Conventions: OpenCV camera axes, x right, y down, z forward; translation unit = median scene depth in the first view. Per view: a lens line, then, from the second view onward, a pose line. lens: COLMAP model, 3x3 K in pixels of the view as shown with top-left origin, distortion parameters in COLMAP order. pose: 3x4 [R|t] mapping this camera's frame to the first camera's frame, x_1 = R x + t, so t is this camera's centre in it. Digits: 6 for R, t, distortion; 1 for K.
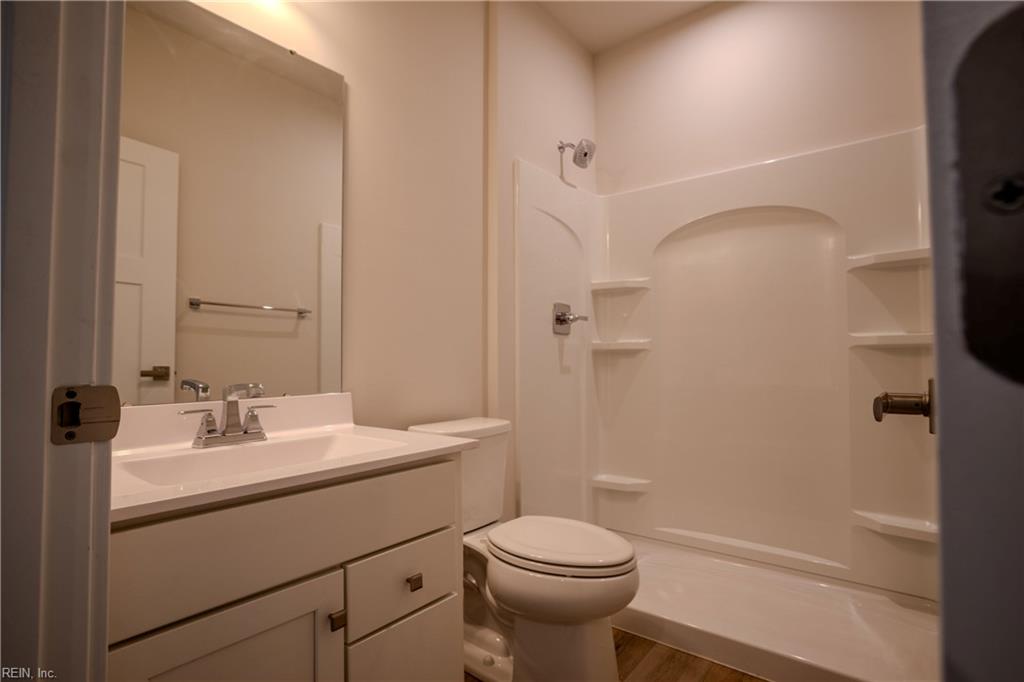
lens RADIAL K [[498.9, 0, 508.0], [0, 498.9, 344.6], [0, 0, 1]] dist [-0.065562, 0.027668]
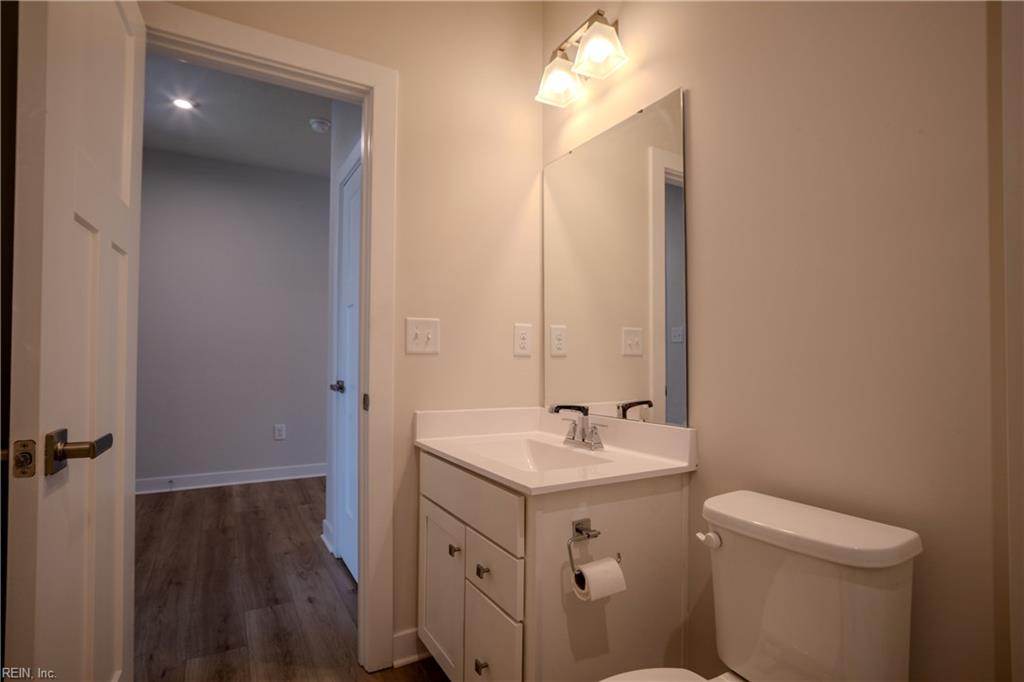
lens RADIAL K [[498.9, 0, 508.0], [0, 498.9, 344.6], [0, 0, 1]] dist [-0.065562, 0.027668]
pose [[-0.346824, -0.015834, -0.937797, 0.675931], [0.021003, 0.999476, -0.024642, -0.045021], [0.937695, -0.028243, -0.346309, 1.045558]]
